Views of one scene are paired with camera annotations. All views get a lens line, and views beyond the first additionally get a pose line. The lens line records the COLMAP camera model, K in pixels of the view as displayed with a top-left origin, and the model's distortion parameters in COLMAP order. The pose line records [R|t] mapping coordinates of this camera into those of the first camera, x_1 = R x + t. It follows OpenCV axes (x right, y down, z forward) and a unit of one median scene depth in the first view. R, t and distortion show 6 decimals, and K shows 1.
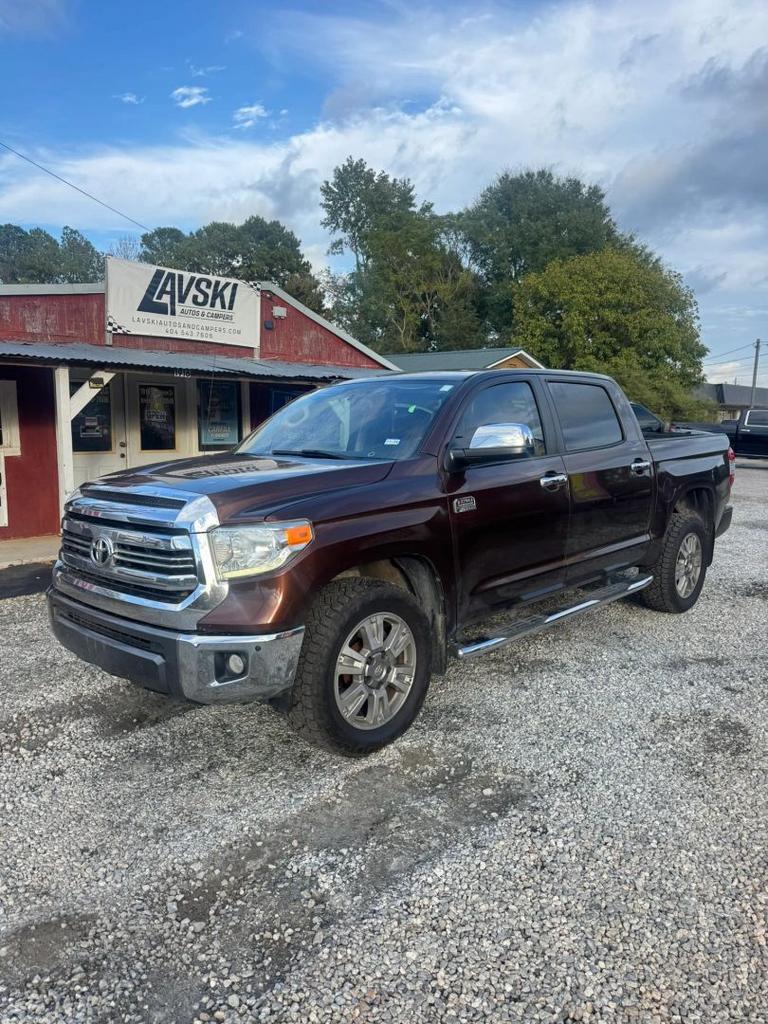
lens RADIAL K [[721.3, 0, 377.6], [0, 721.3, 516.3], [0, 0, 1]] dist [0.045616, -0.054902]
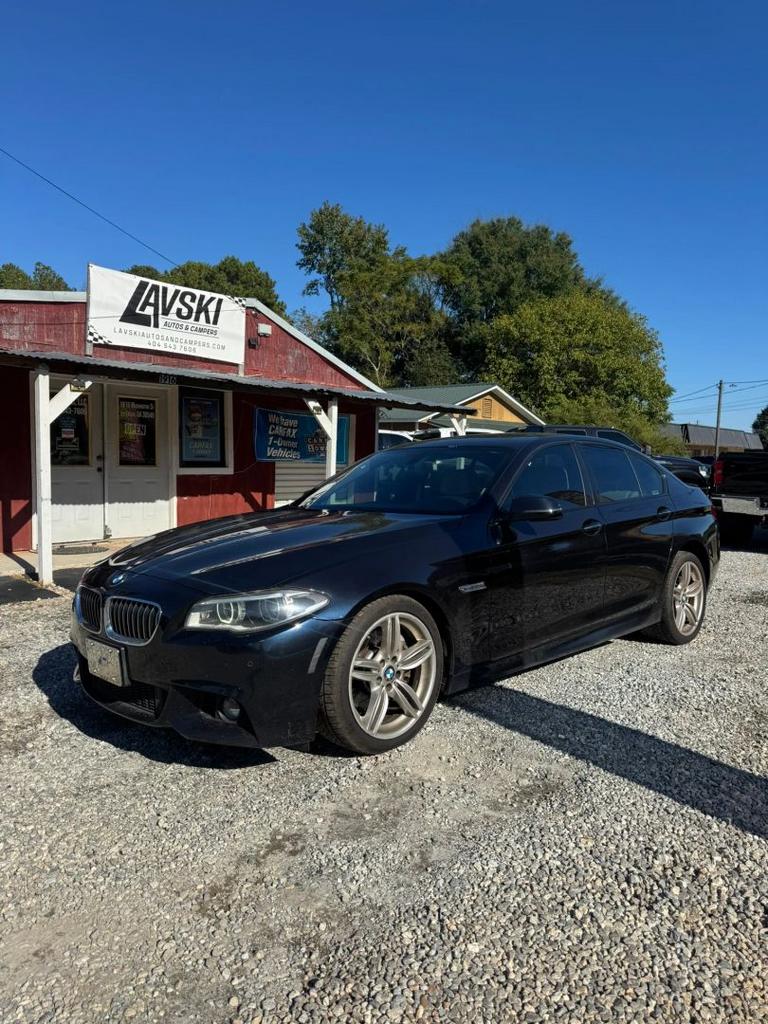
lens RADIAL K [[720.3, 0, 386.0], [0, 720.3, 513.3], [0, 0, 1]] dist [0.048591, -0.054762]
pose [[0.998697, 0.002260, 0.050988, -0.021150], [0.000805, 0.998197, -0.060016, 0.030003], [-0.051031, 0.059979, 0.996894, 0.024742]]
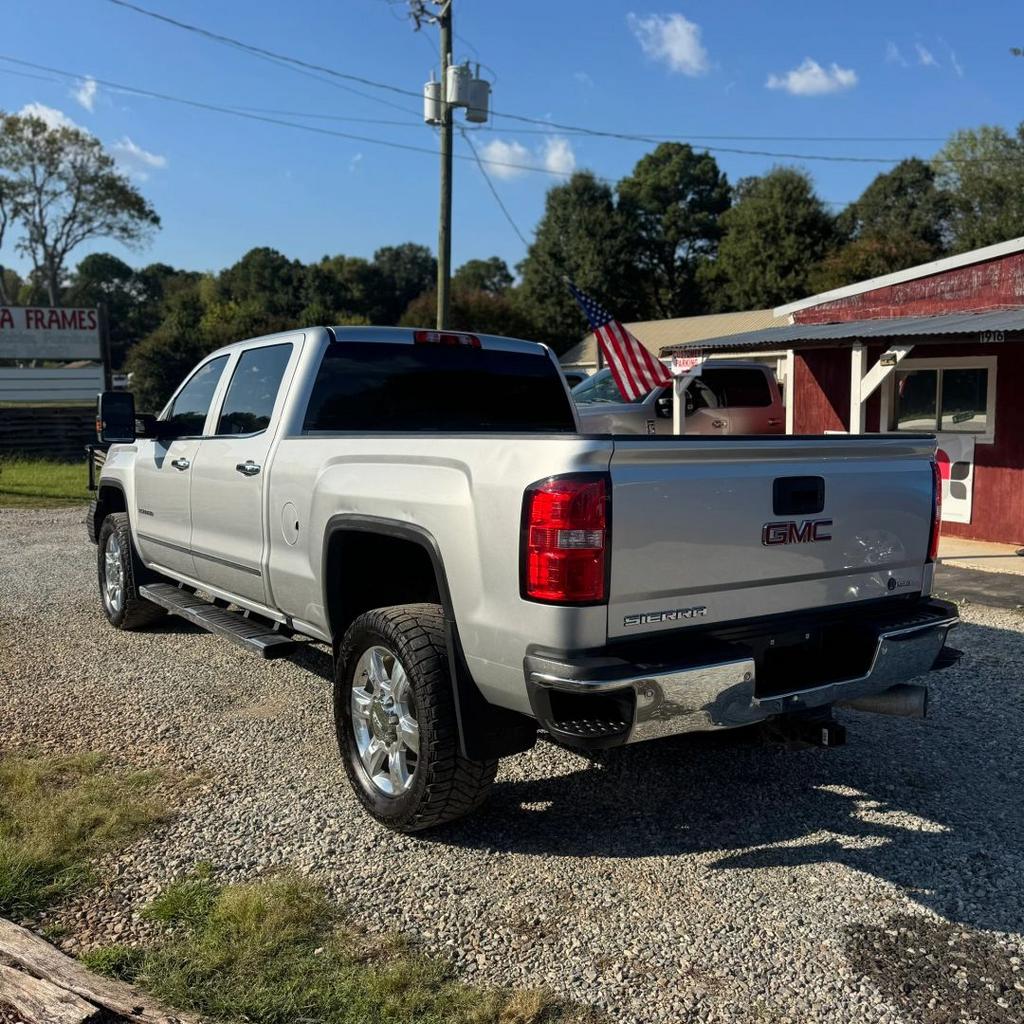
lens RADIAL K [[967.5, 0, 512.0], [0, 967.5, 512.0], [0, 0, 1]] dist [0.057308, -0.100390]
pose [[-0.177244, 0.109317, -0.978077, 0.612280], [-0.129876, 0.982522, 0.133350, -0.071552], [0.975560, 0.150664, -0.159948, 0.550593]]
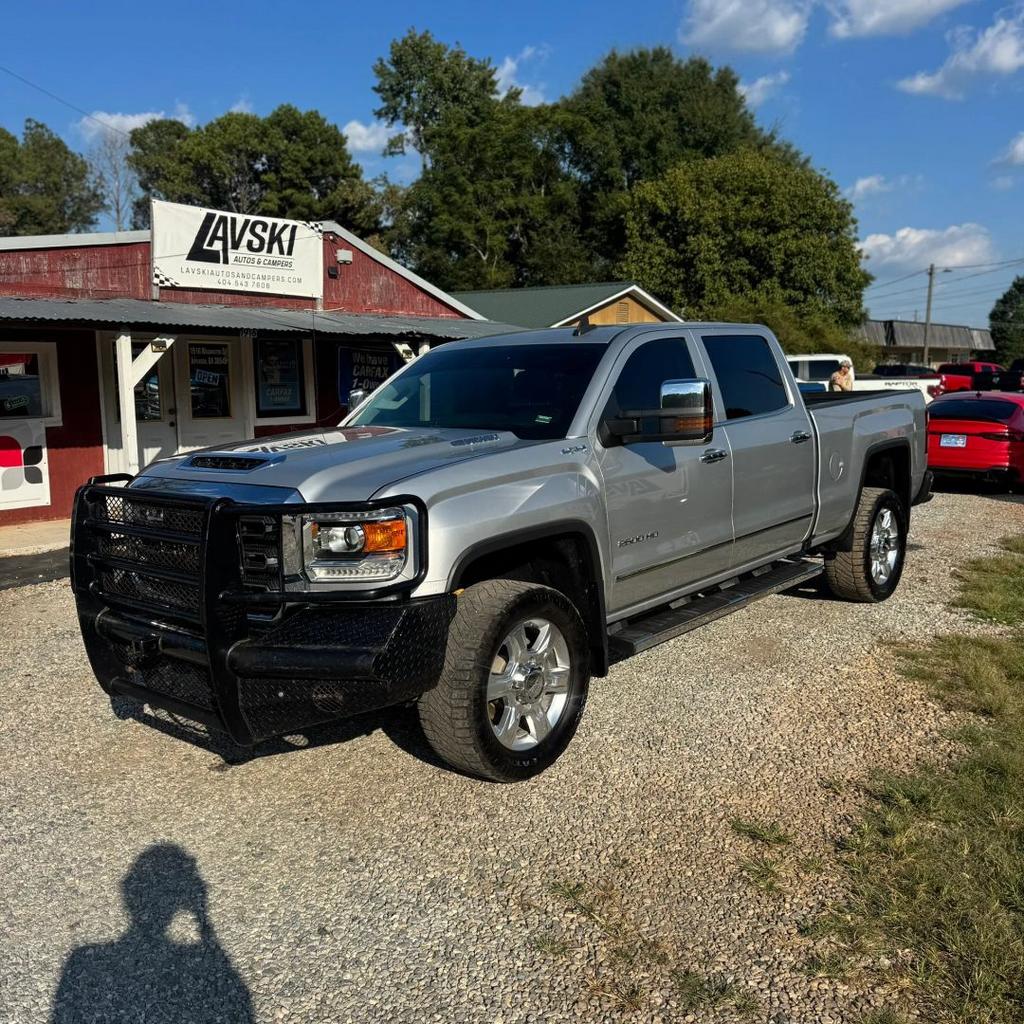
lens RADIAL K [[964.2, 0, 505.9], [0, 964.2, 513.8], [0, 0, 1]] dist [0.080996, -0.126059]
pose [[0.998459, -0.022897, 0.050543, -0.008607], [0.022219, 0.999656, 0.013948, 0.016655], [-0.050845, -0.012803, 0.998624, -0.192279]]
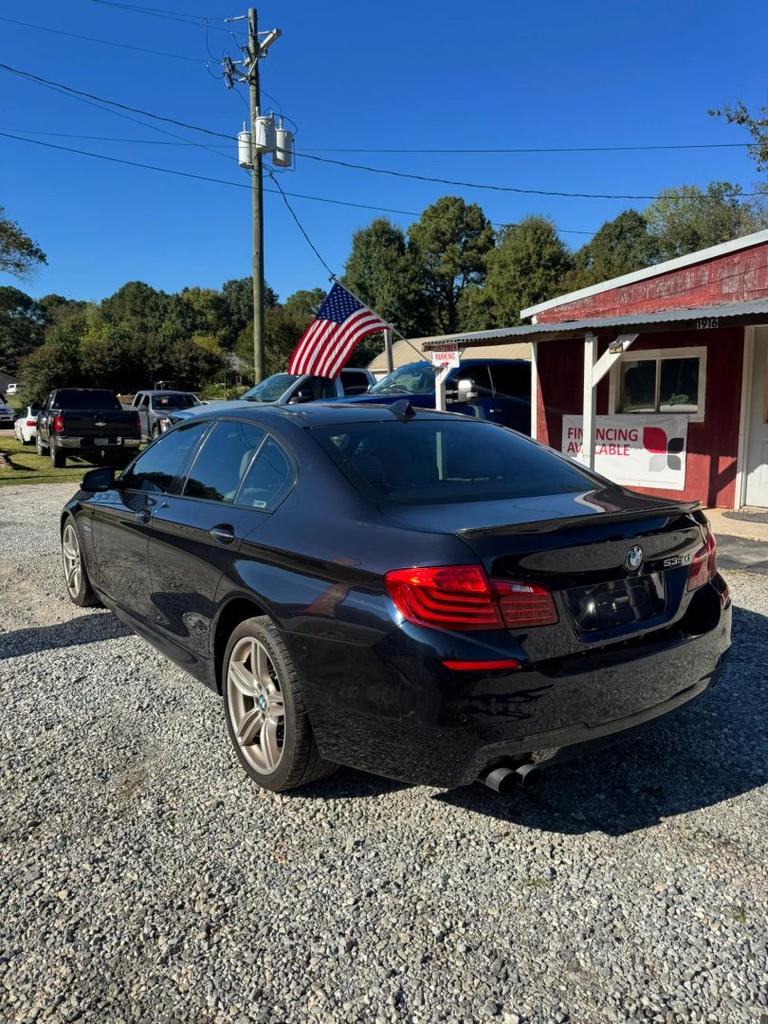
lens RADIAL K [[726.5, 0, 384.9], [0, 726.5, 515.8], [0, 0, 1]] dist [0.025803, -0.033656]
pose [[-0.111300, 0.155274, -0.981582, 0.467092], [-0.119132, 0.978511, 0.168296, -0.063122], [0.986620, 0.135669, -0.090410, 0.576923]]
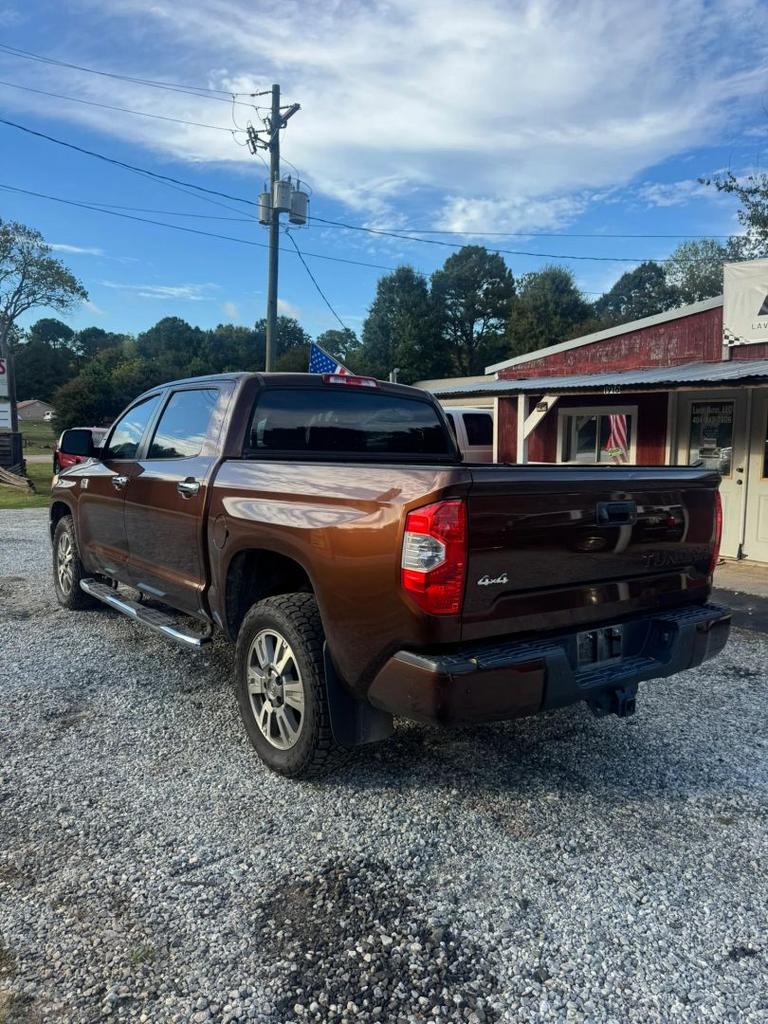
lens RADIAL K [[724.8, 0, 381.1], [0, 724.8, 512.5], [0, 0, 1]] dist [0.033204, -0.040944]
pose [[-0.153527, 0.097442, -0.983328, 0.560549], [-0.148609, 0.981531, 0.120466, -0.085047], [0.976906, 0.164626, -0.136211, 0.665442]]
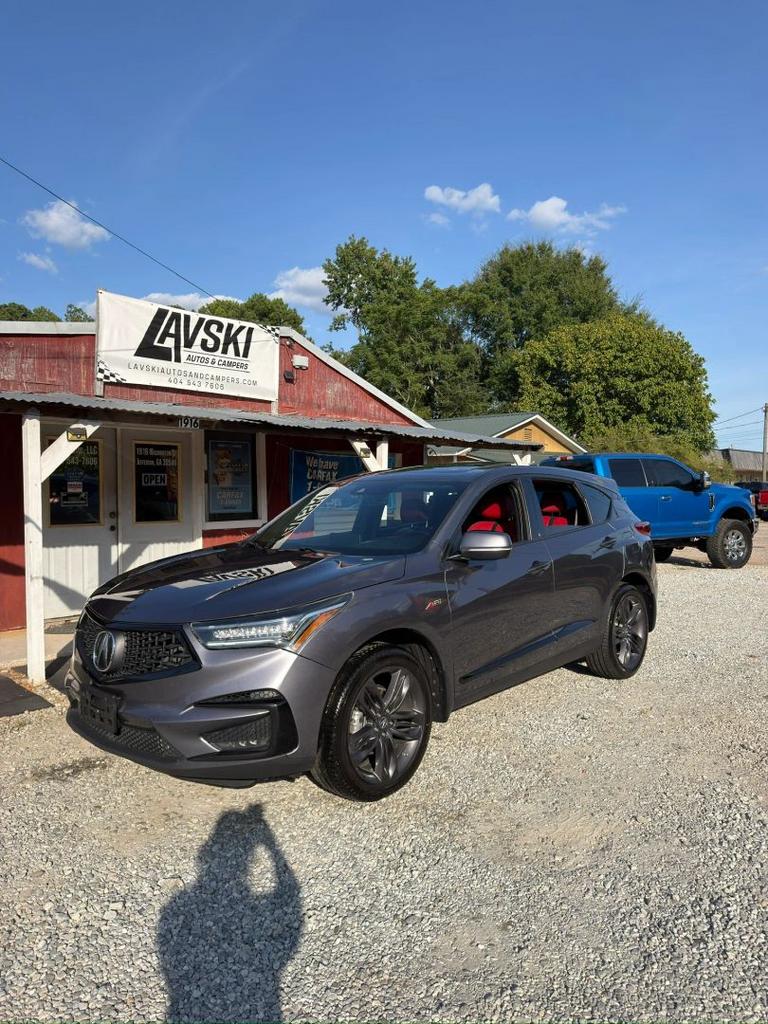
lens RADIAL K [[714.4, 0, 384.0], [0, 714.4, 512.0], [0, 0, 1]] dist [0.061281, 0.000512]
pose [[0.999841, -0.014377, 0.010546, -0.050592], [0.015393, 0.994499, -0.103606, -0.012088], [-0.008999, 0.103752, 0.994562, 0.173806]]
